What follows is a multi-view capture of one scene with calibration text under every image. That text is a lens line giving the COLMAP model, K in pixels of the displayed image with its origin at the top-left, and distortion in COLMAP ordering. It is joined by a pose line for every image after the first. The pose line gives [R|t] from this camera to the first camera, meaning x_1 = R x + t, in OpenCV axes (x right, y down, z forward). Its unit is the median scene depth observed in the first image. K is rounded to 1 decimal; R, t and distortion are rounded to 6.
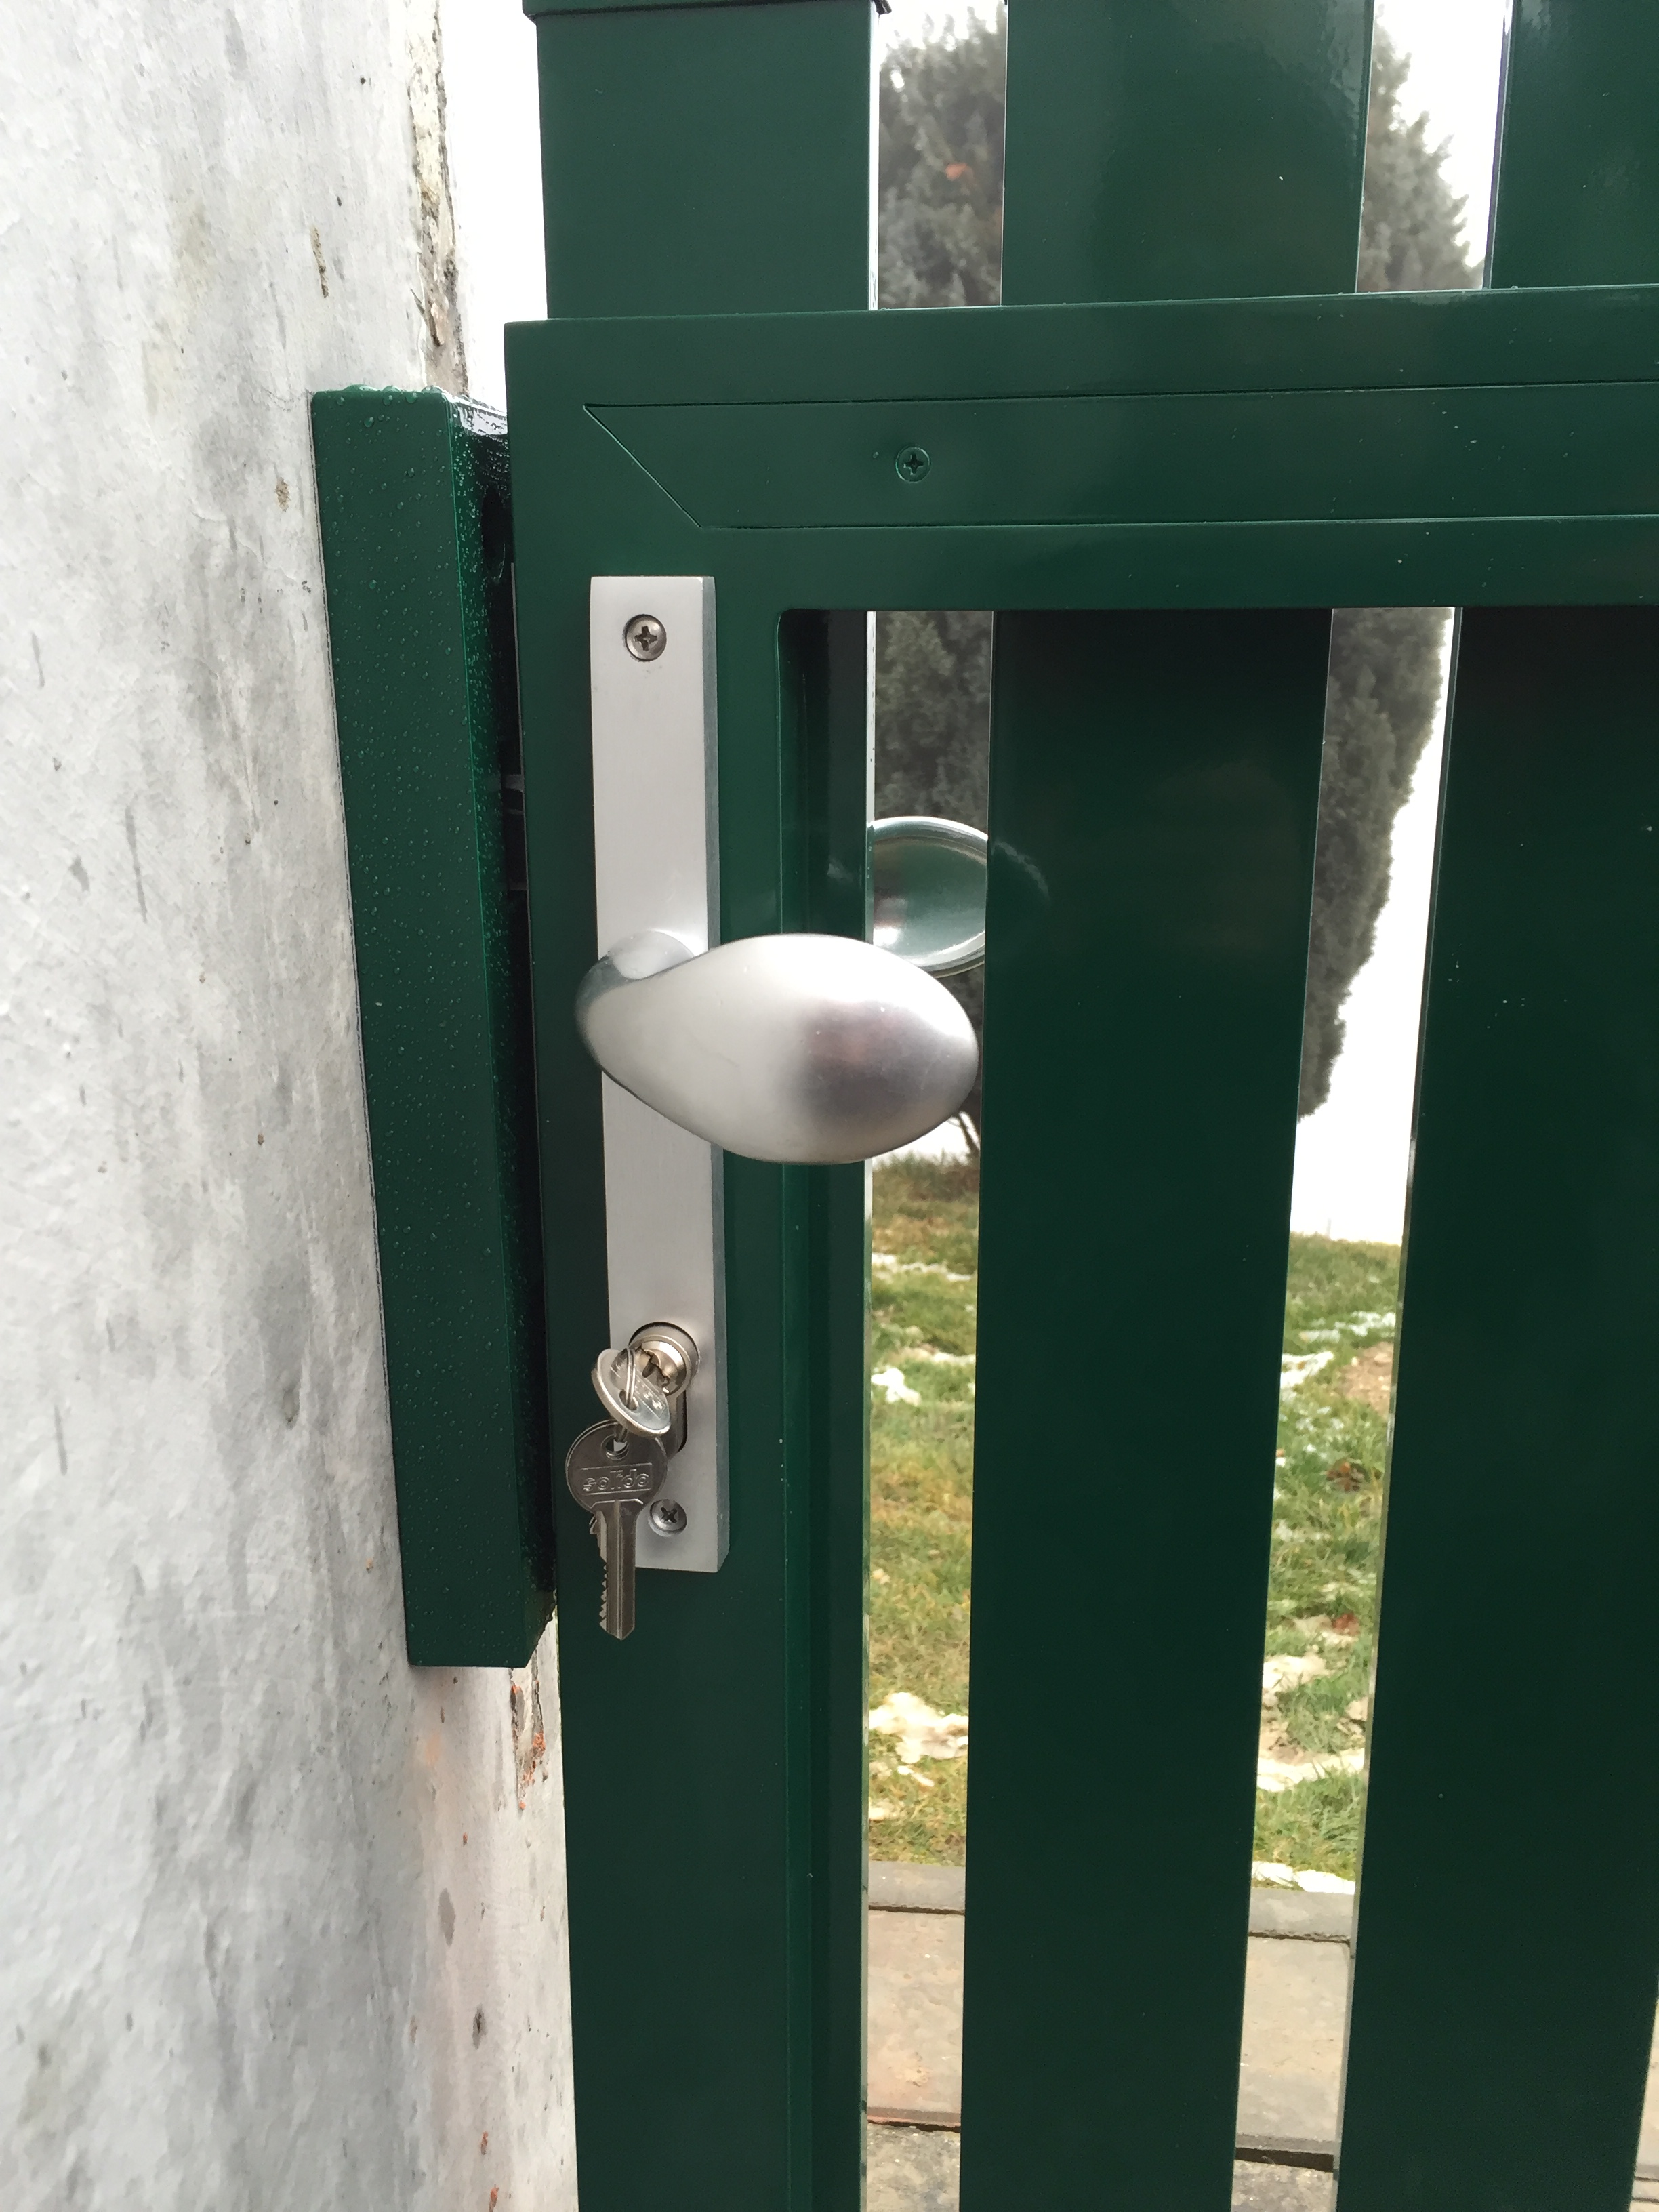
lens RADIAL K [[1910.4, 0, 829.5], [0, 1910.4, 1106.0], [0, 0, 1]] dist [0.038520, -0.013603]
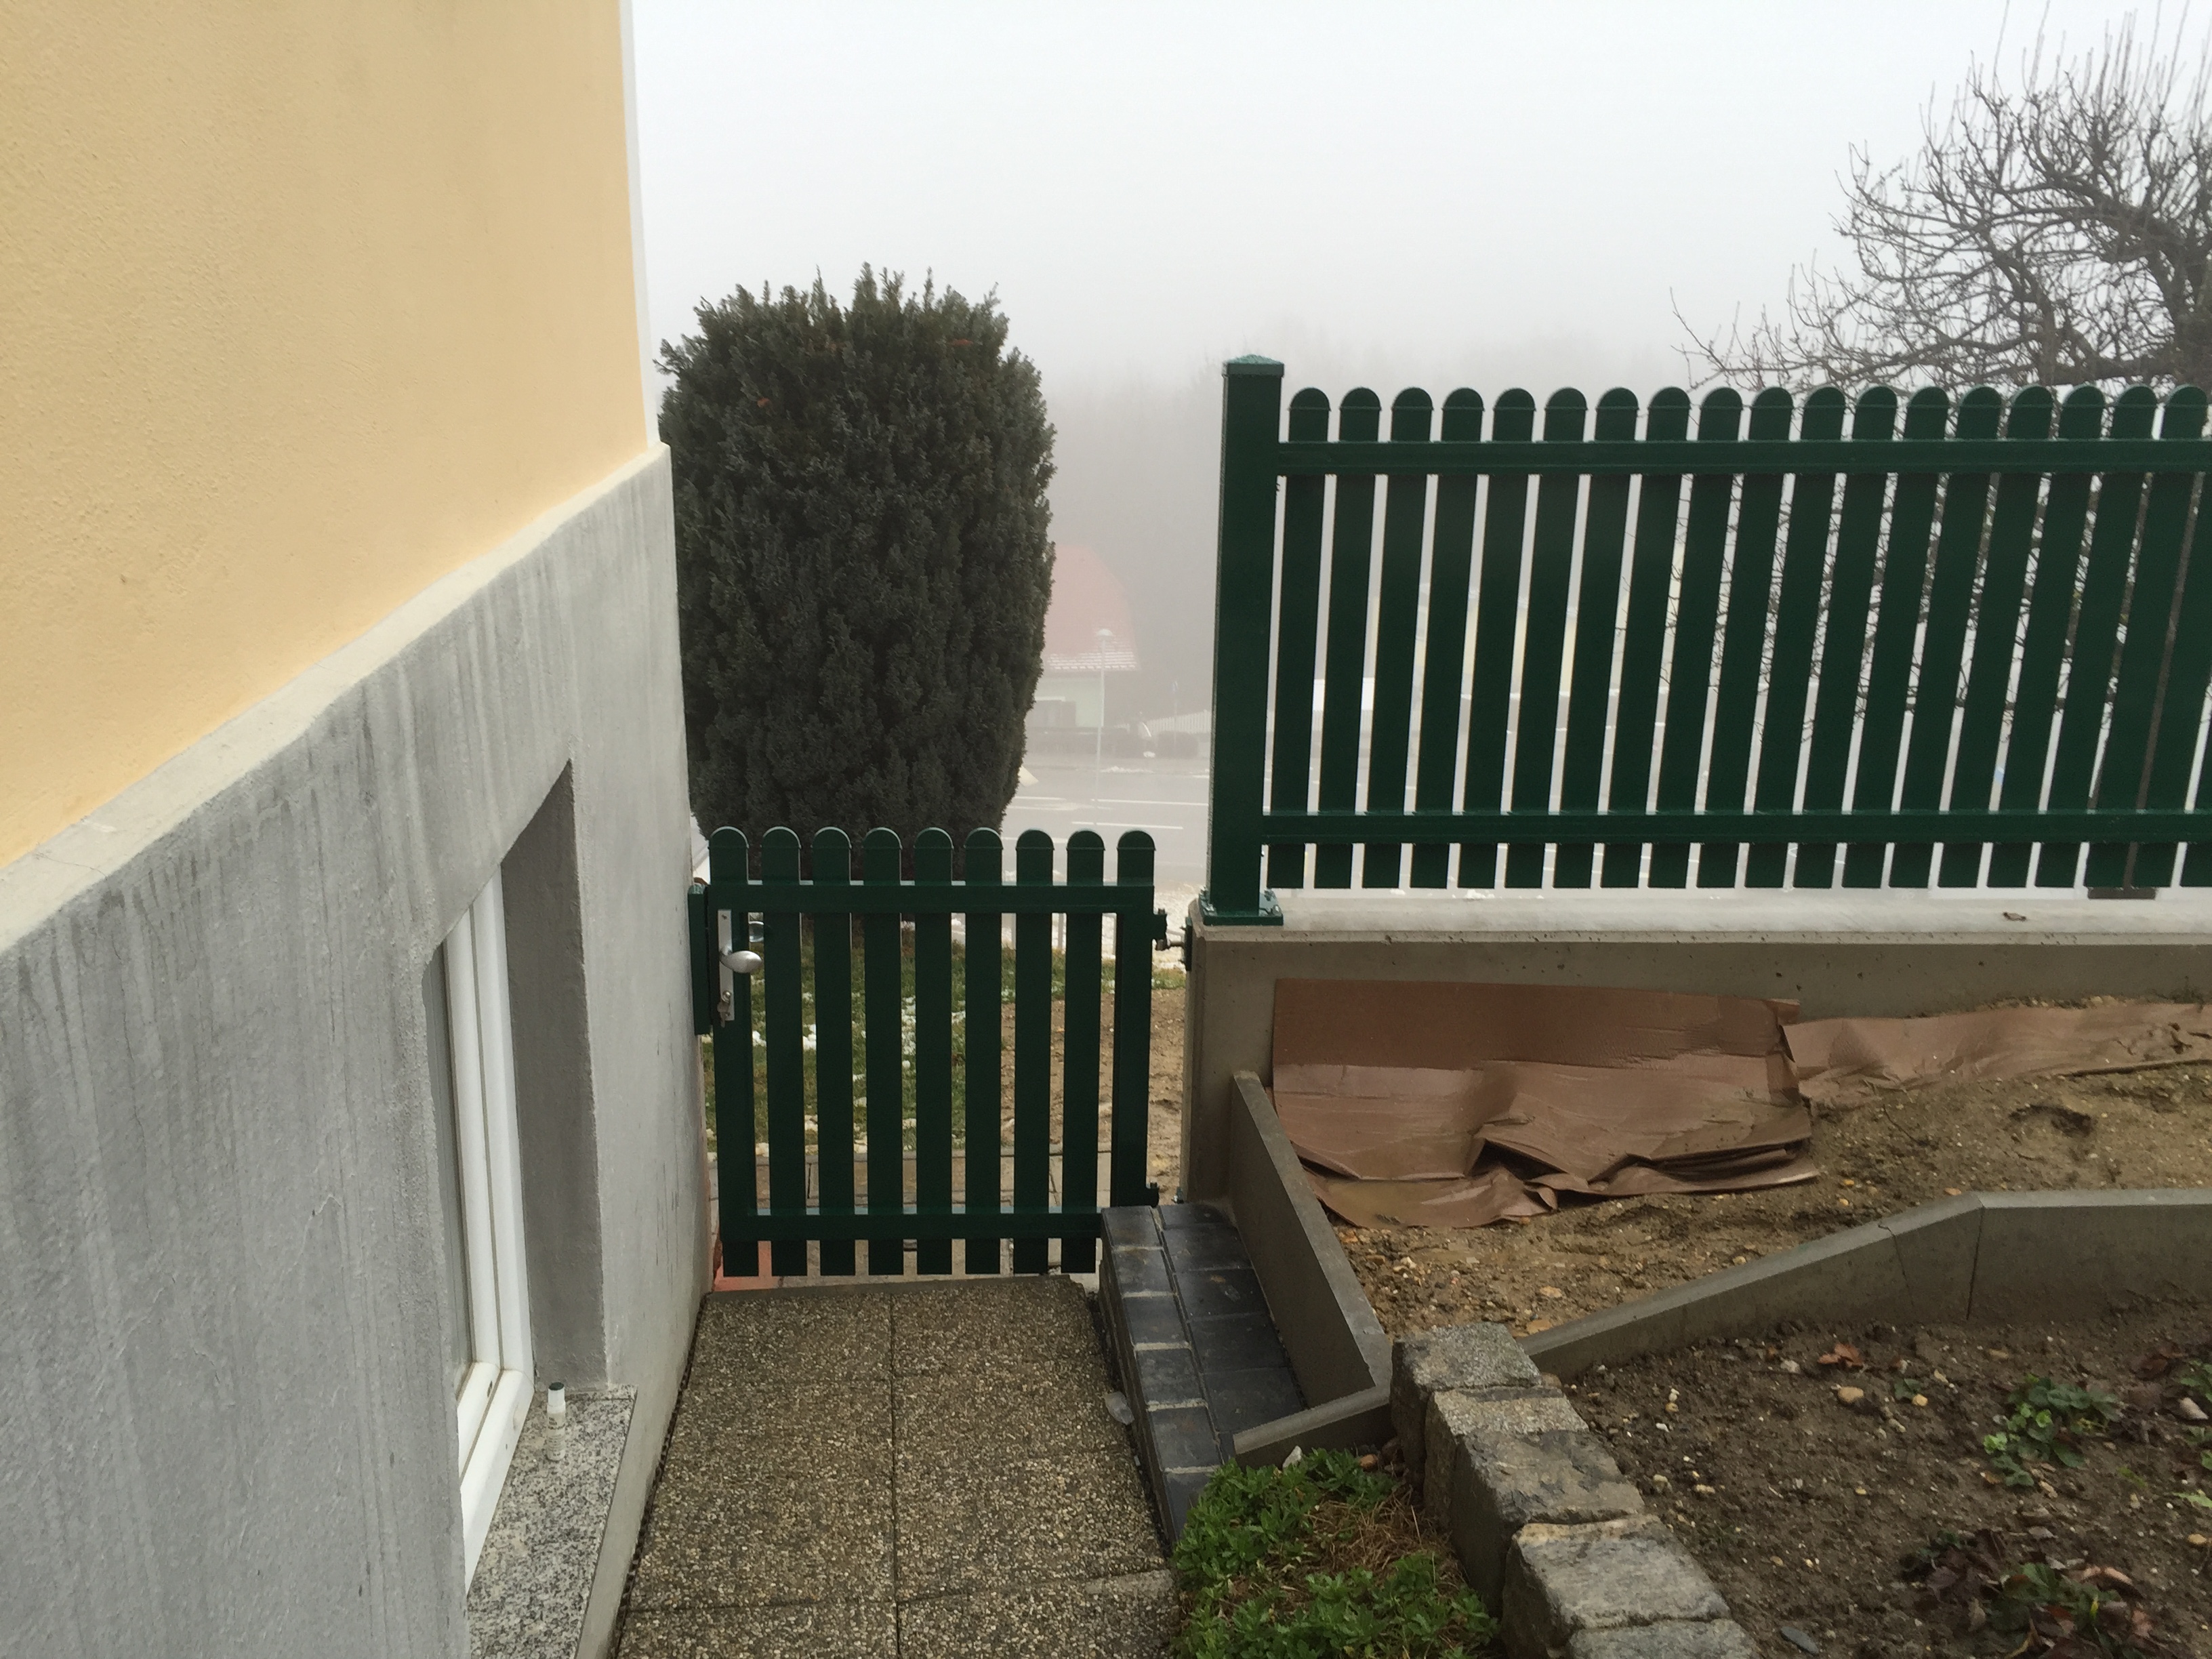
lens RADIAL K [[1910.4, 0, 1106.0], [0, 1910.4, 829.5], [0, 0, 1]] dist [0.038520, -0.013603]
pose [[0.975268, -0.038266, 0.217688, -0.229820], [0.036160, 0.999253, 0.013652, -0.571073], [-0.218048, -0.005443, 0.975923, -6.649301]]
